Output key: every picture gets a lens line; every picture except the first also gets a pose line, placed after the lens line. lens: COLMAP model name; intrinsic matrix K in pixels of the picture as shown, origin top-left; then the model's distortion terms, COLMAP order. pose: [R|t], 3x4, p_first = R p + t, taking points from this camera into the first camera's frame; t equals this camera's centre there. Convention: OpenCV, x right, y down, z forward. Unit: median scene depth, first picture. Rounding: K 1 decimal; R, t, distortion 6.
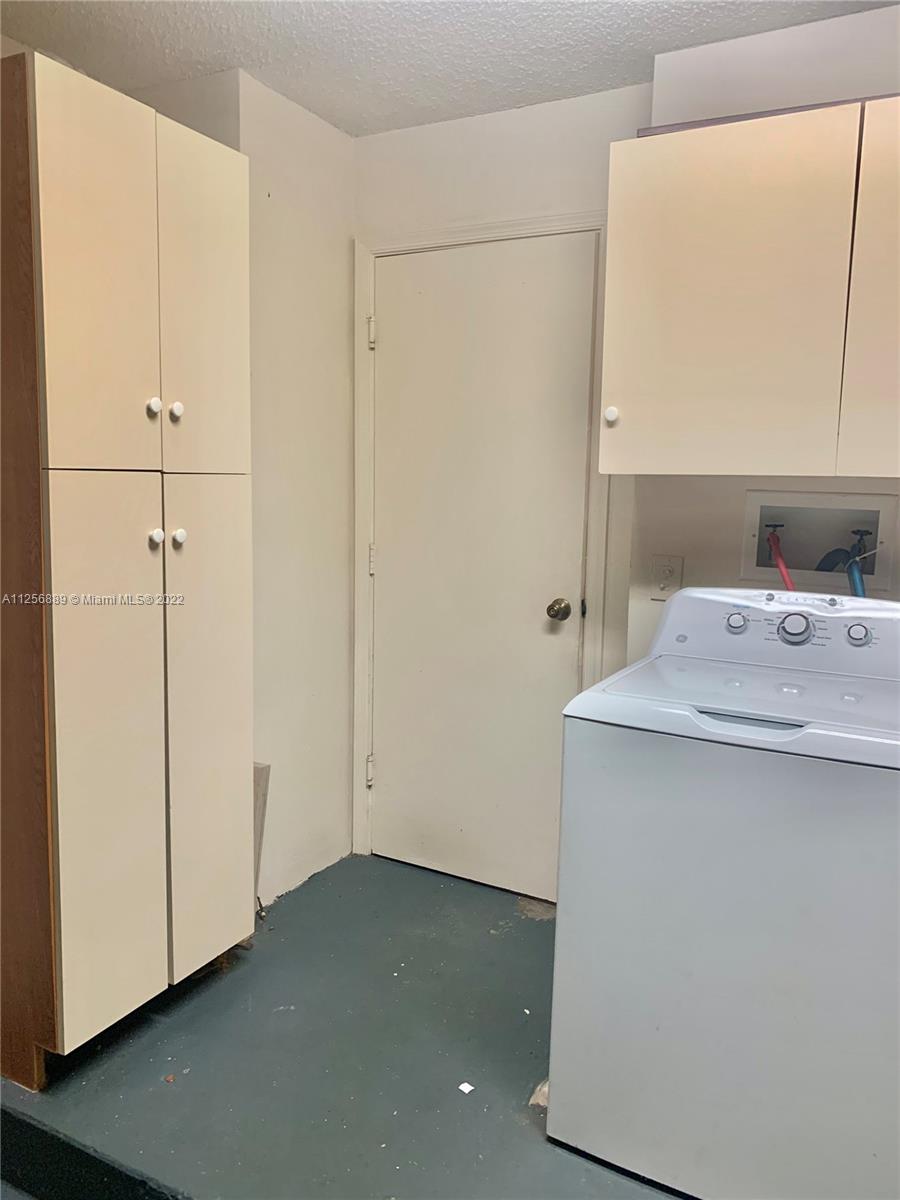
lens RADIAL K [[935.8, 0, 454.2], [0, 935.8, 599.5], [0, 0, 1]] dist [0.009196, -0.008809]
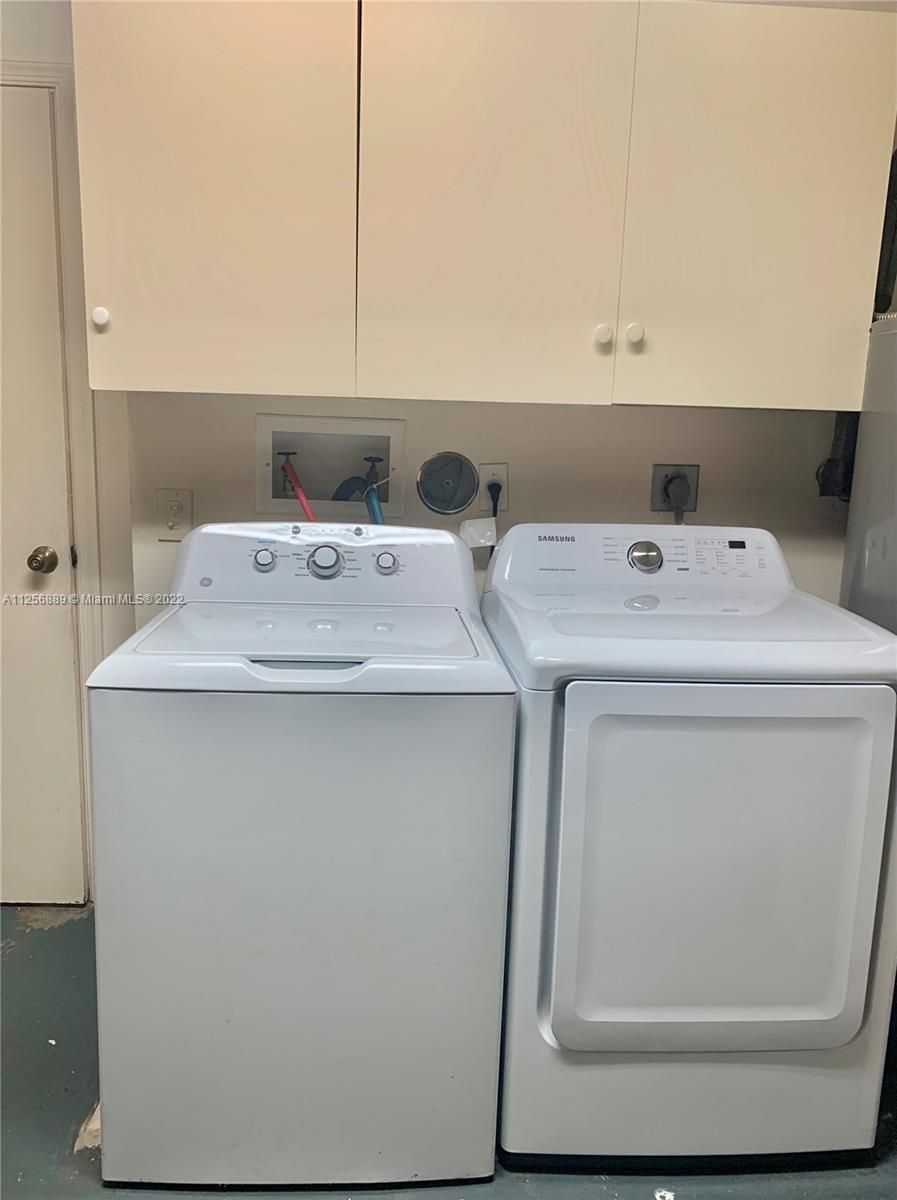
lens RADIAL K [[935.8, 0, 443.5], [0, 935.8, 608.3], [0, 0, 1]] dist [0.009196, -0.008809]
pose [[0.840600, -0.095821, 0.533113, -0.042122], [0.059762, 0.994626, 0.084541, 0.005205], [-0.538349, -0.039205, 0.841809, 0.135256]]
